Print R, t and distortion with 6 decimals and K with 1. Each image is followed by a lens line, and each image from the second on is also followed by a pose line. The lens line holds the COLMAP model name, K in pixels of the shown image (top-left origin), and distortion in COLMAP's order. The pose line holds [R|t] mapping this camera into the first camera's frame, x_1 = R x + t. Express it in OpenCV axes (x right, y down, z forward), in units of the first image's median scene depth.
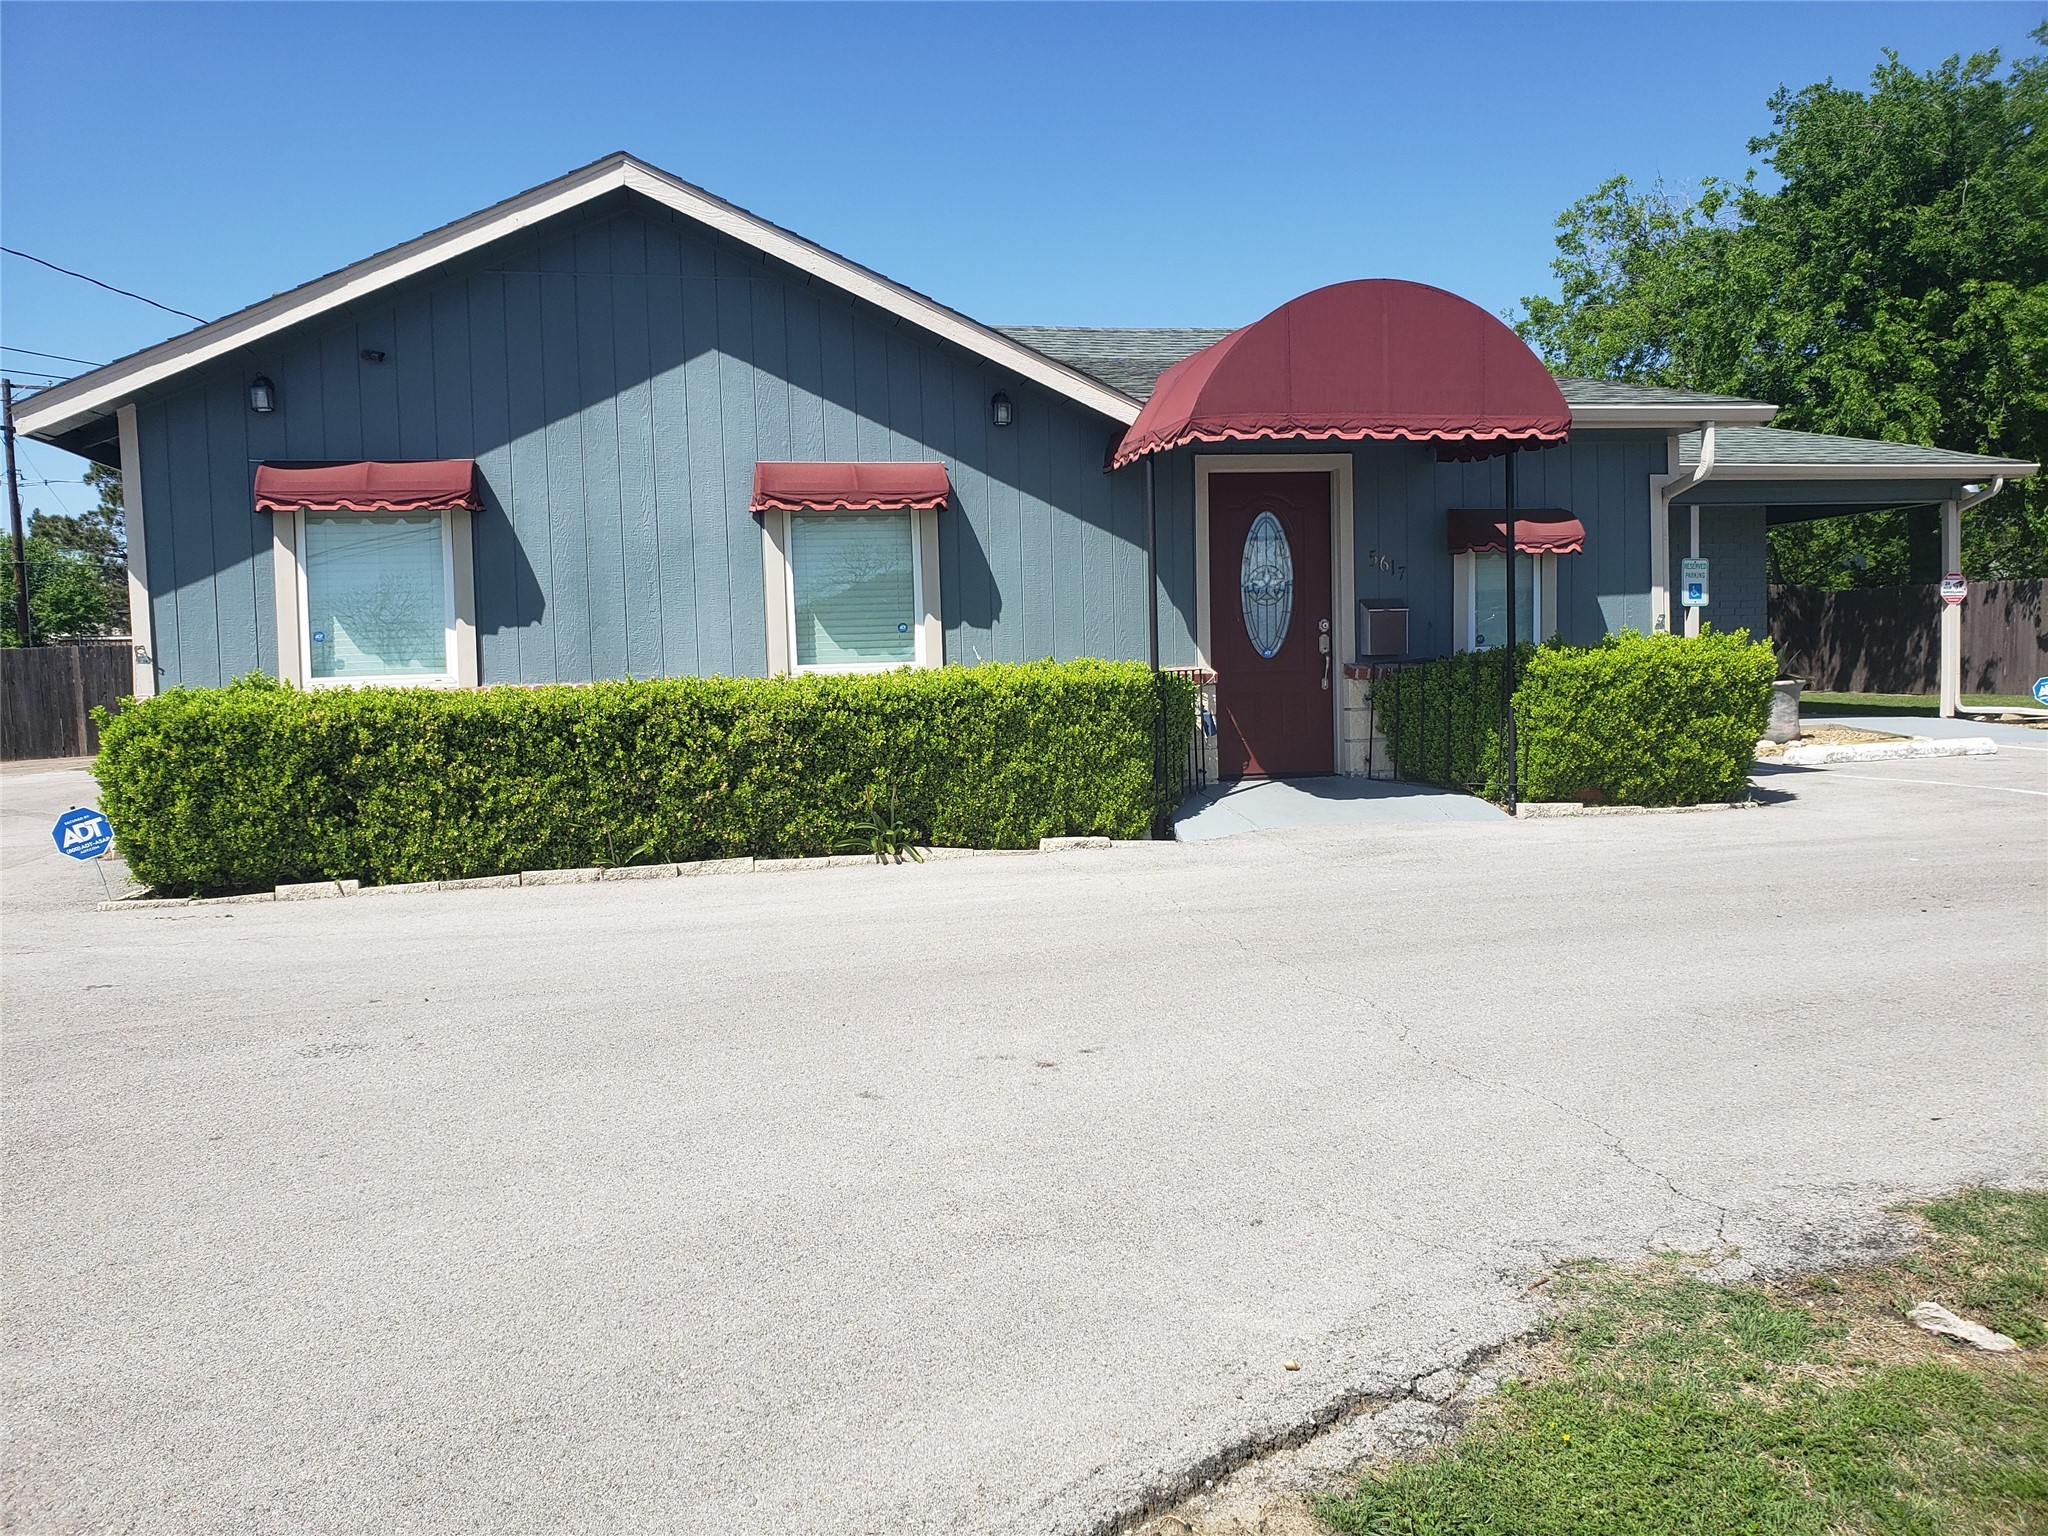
lens RADIAL K [[1589.7, 0, 1024.0], [0, 1589.7, 768.0], [0, 0, 1]] dist [0.044362, 0.003485]
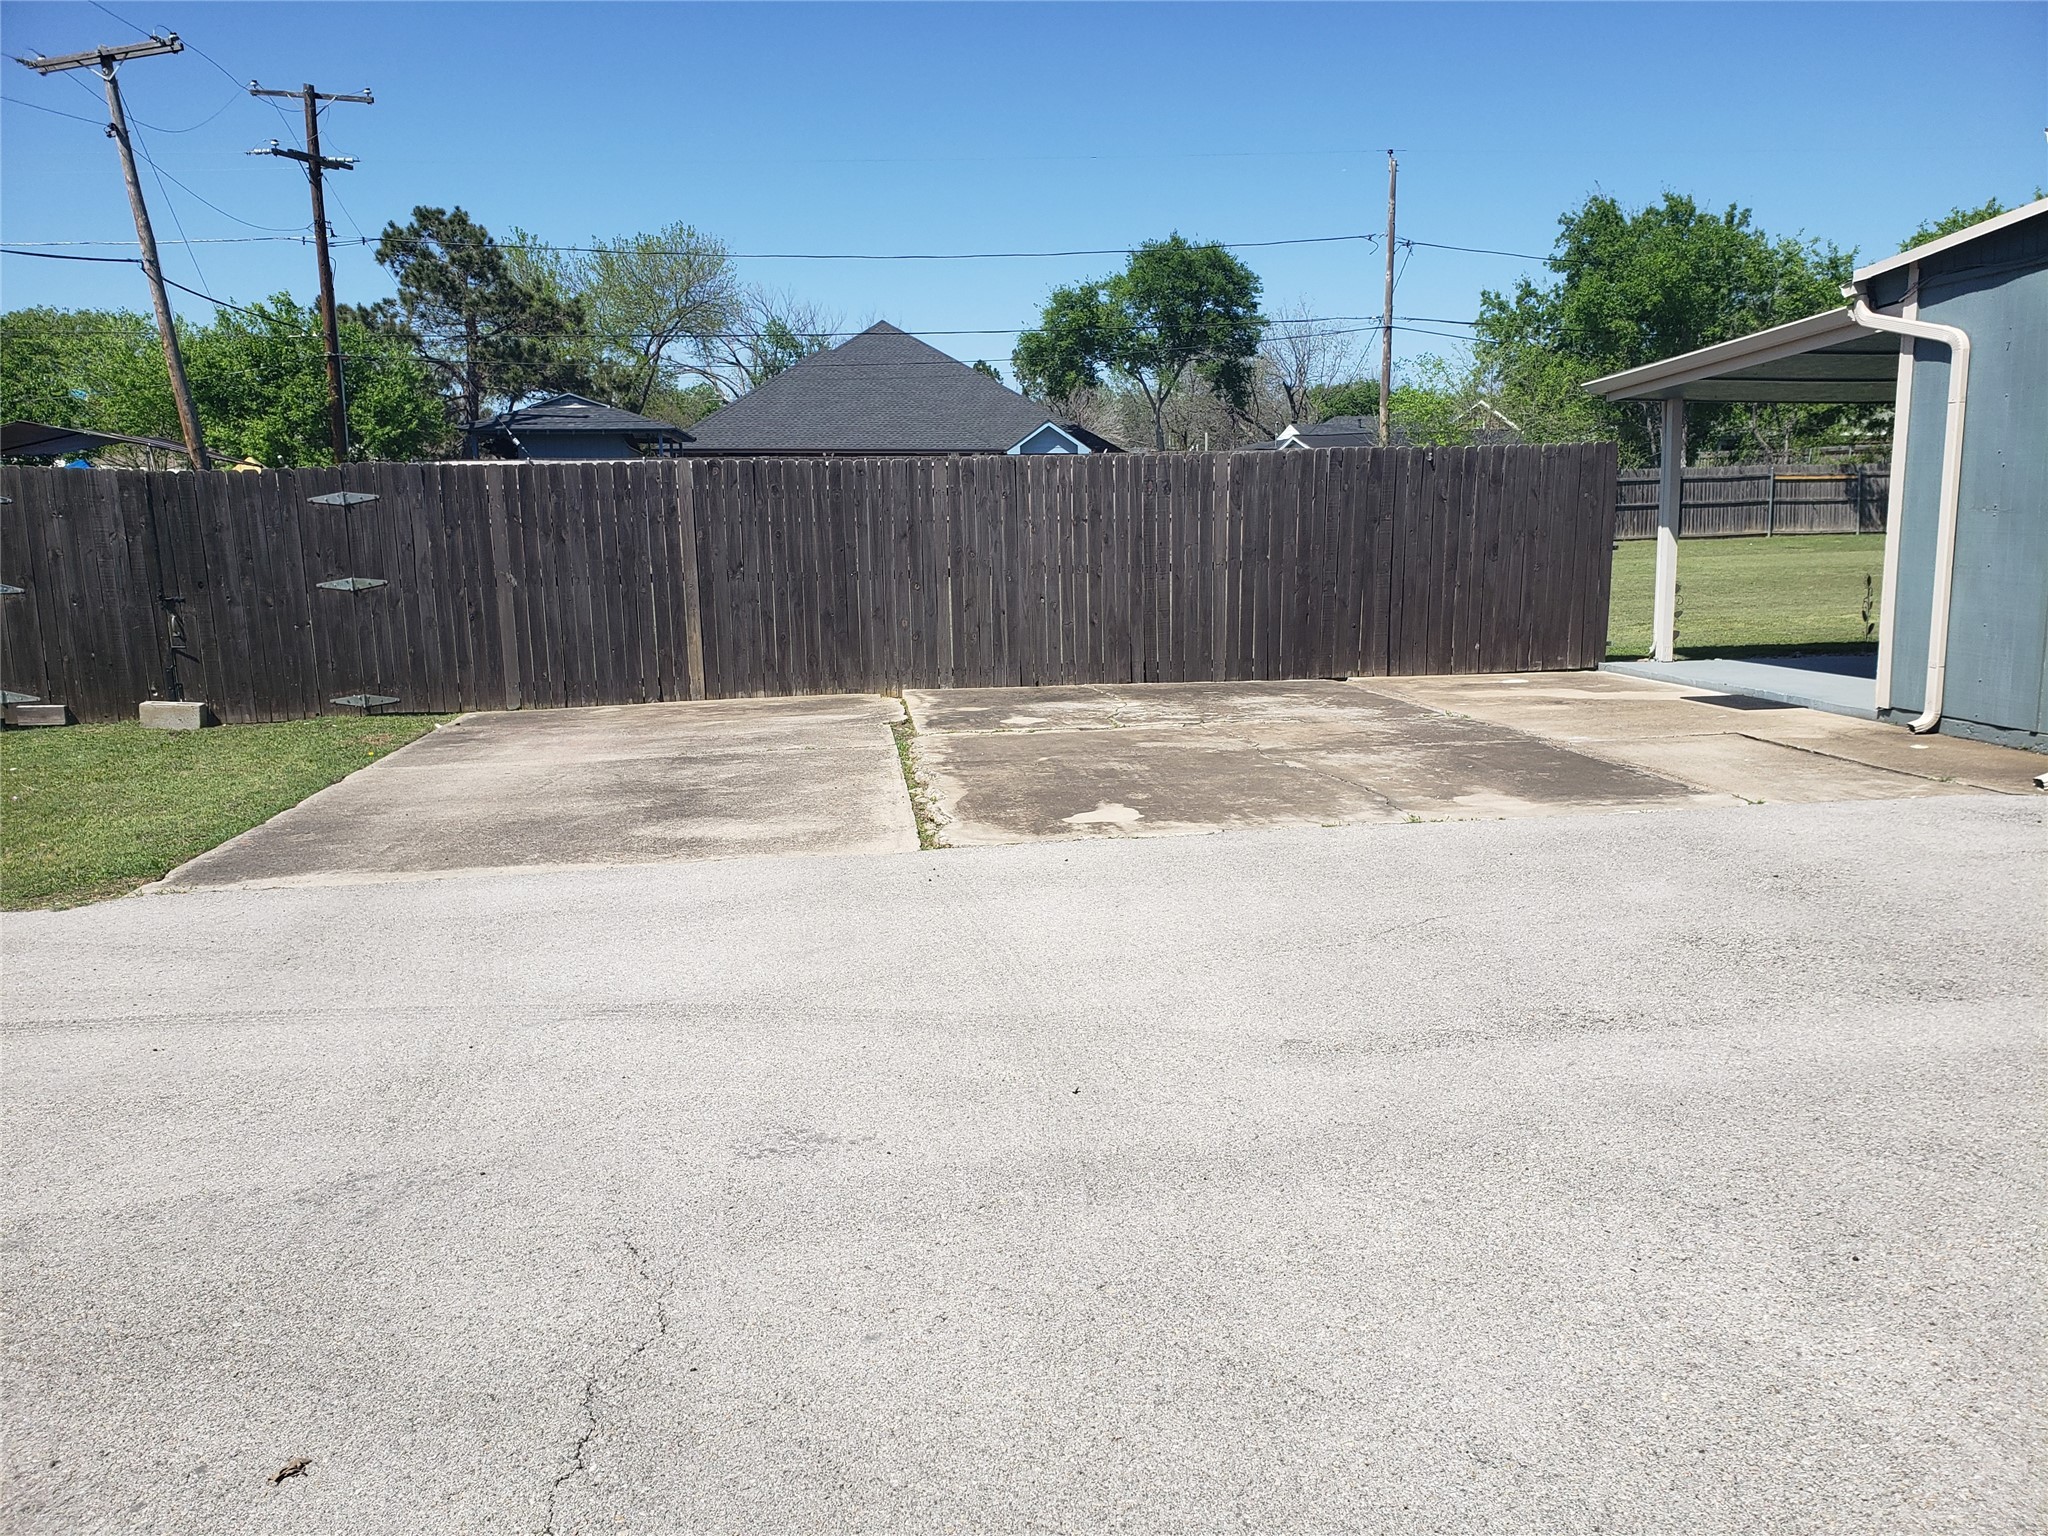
lens RADIAL K [[1614.8, 0, 1051.9], [0, 1614.8, 772.2], [0, 0, 1]] dist [-0.036903, 0.125122]
pose [[0.996480, 0.024327, -0.080218, -1.161913], [-0.016418, 0.995069, 0.097816, -0.086926], [0.082202, -0.096155, 0.991966, 1.440386]]
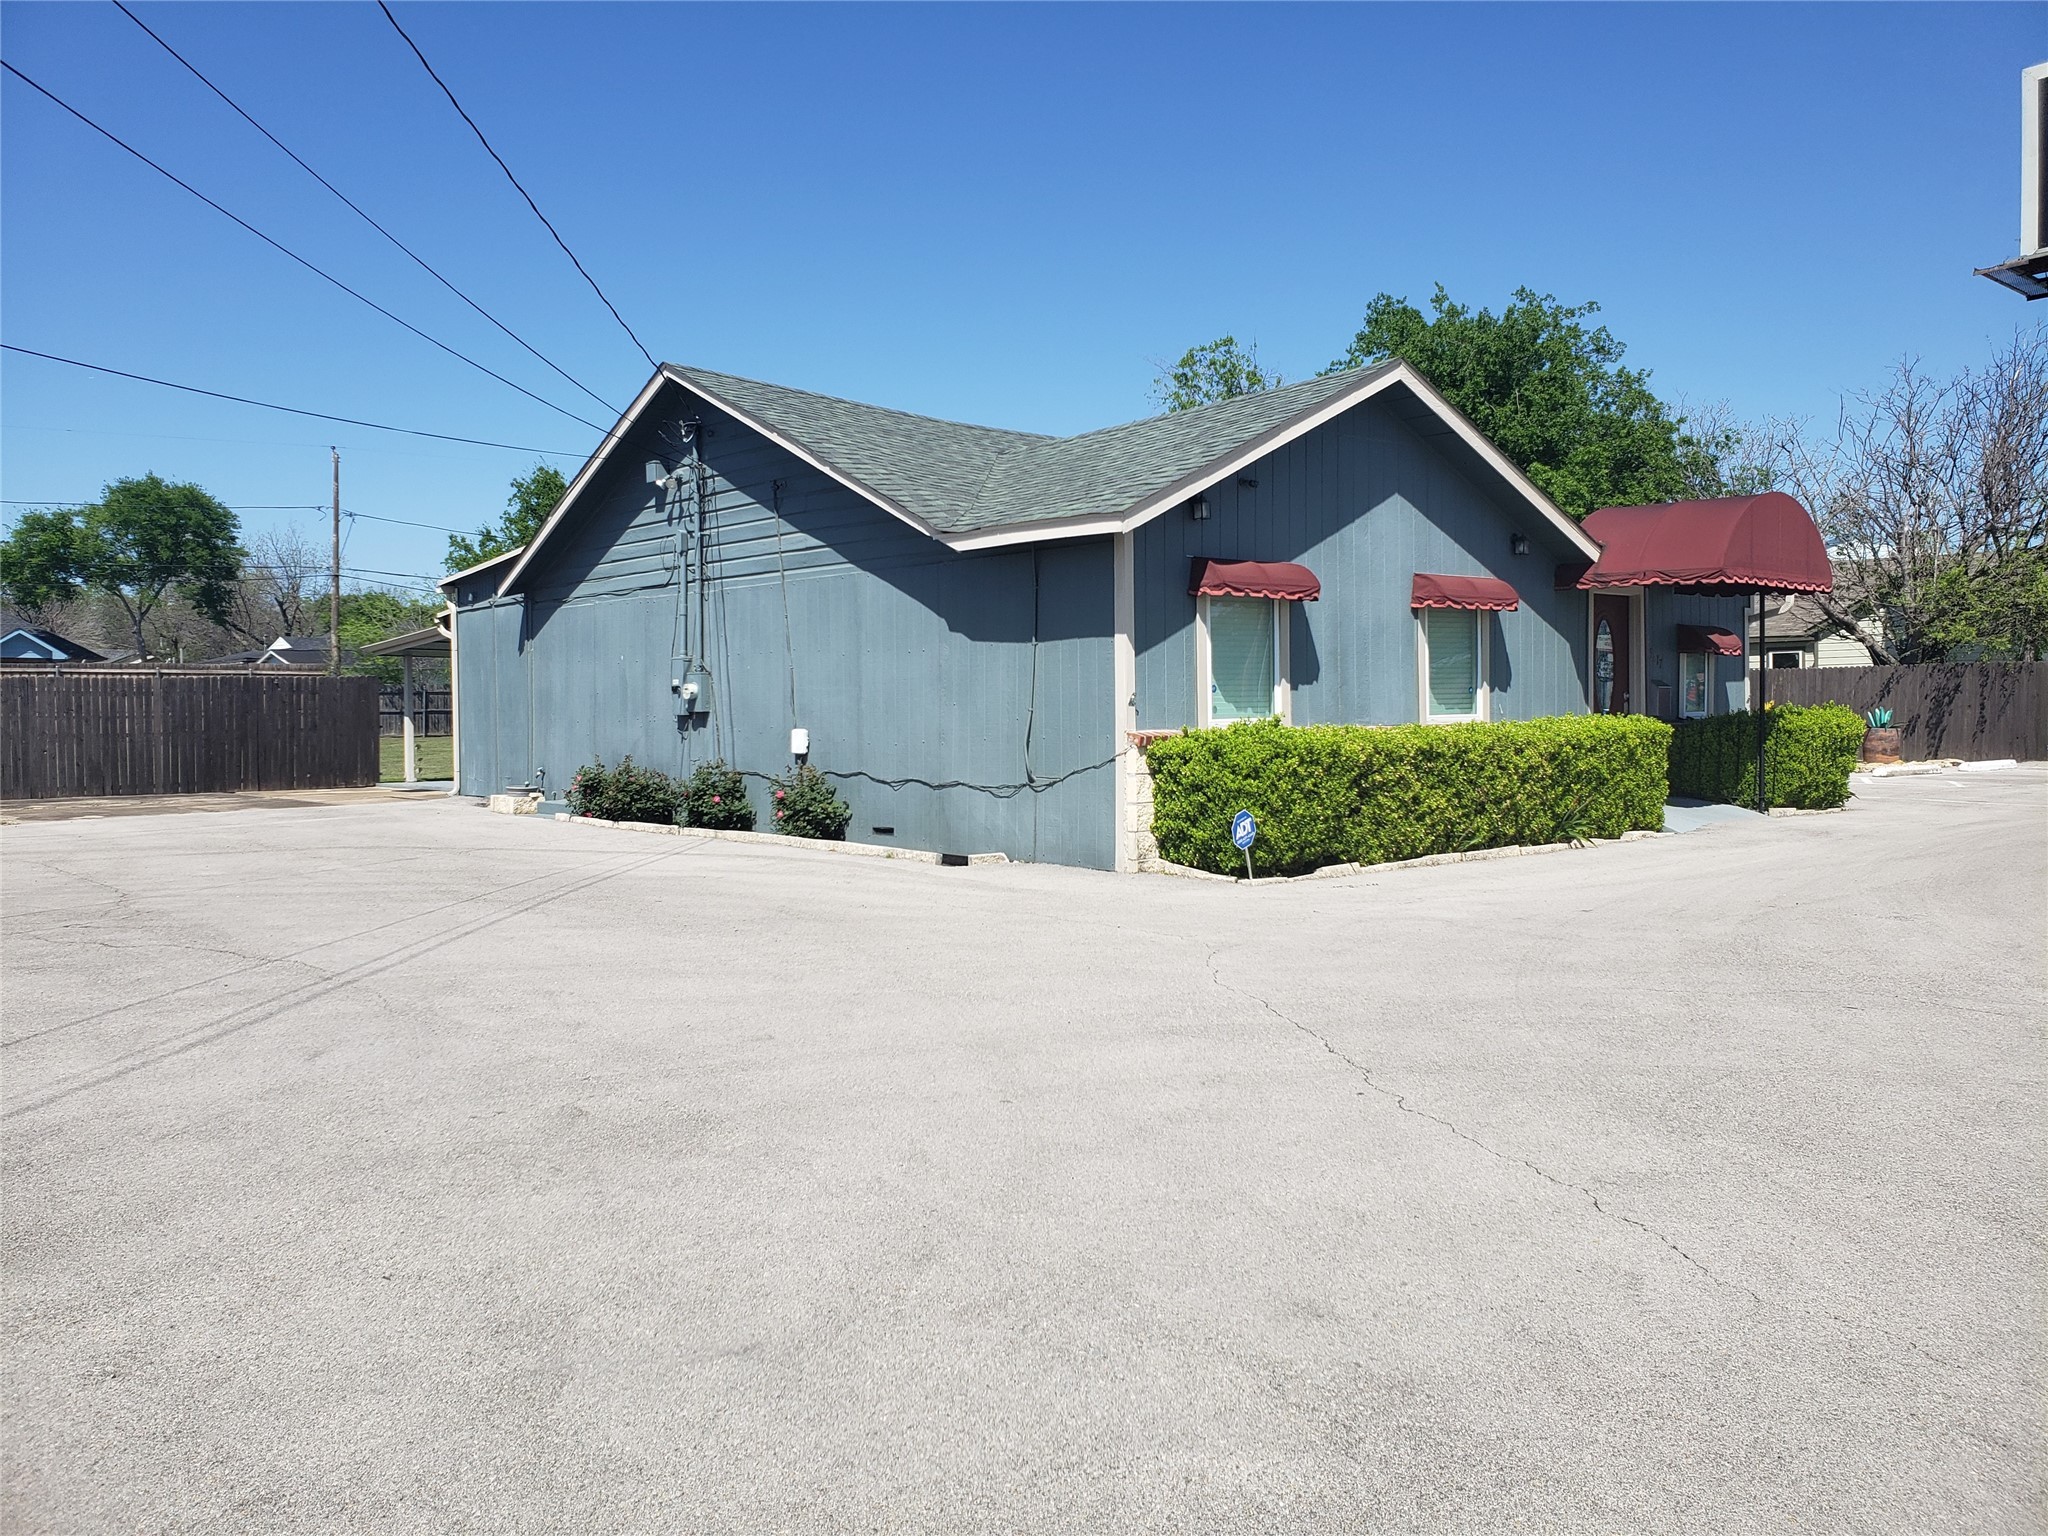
lens RADIAL K [[1614.8, 0, 1051.9], [0, 1614.8, 772.2], [0, 0, 1]] dist [-0.036903, 0.125122]
pose [[0.883081, 0.002765, 0.469212, -1.085928], [0.013012, 0.999454, -0.030379, 0.024559], [-0.469040, 0.032933, 0.882563, -0.103585]]
